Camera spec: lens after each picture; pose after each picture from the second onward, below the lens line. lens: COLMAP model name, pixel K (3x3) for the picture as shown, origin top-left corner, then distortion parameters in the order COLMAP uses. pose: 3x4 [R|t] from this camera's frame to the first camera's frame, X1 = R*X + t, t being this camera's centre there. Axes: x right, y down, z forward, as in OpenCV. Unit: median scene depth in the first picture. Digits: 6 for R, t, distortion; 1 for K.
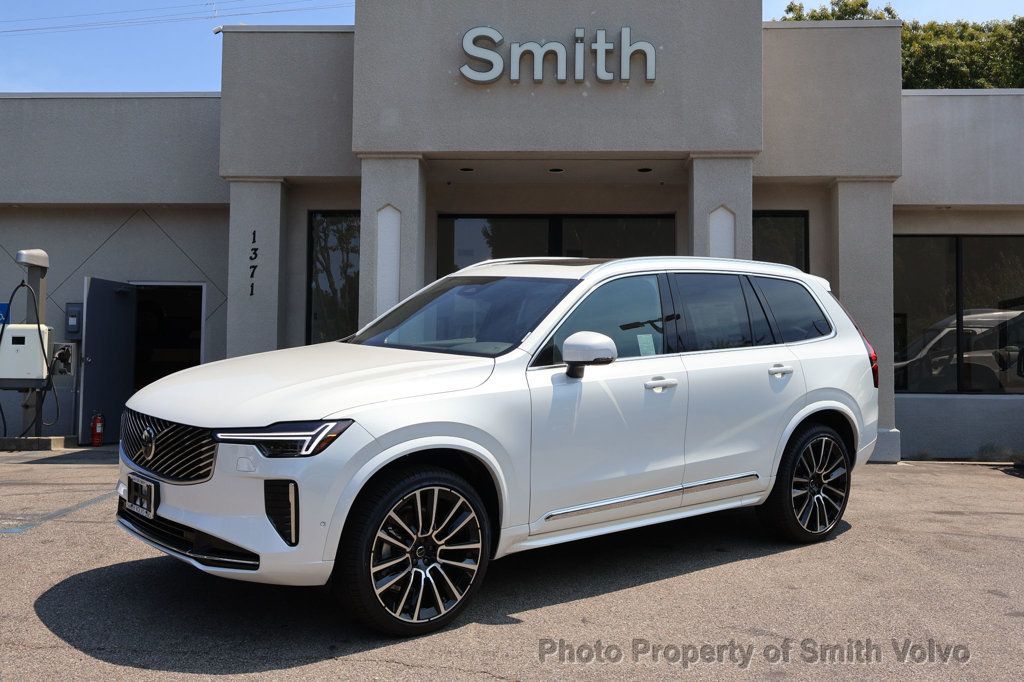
lens RADIAL K [[1046.3, 0, 516.7], [0, 1046.3, 346.8], [0, 0, 1]] dist [0.018899, 0.000000]
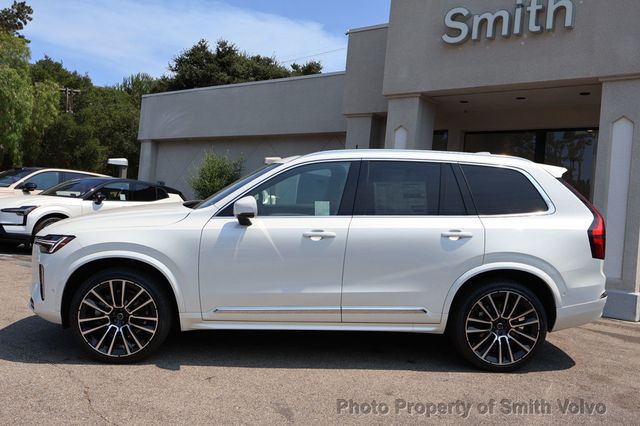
lens RADIAL K [[610.2, 0, 318.8], [0, 610.2, 209.8], [0, 0, 1]] dist [0.014159, 0.000000]
pose [[0.798634, 0.043035, -0.600277, 0.566450], [-0.053121, 0.998588, 0.000916, -0.000267], [0.599468, 0.031156, 0.799792, 0.275406]]
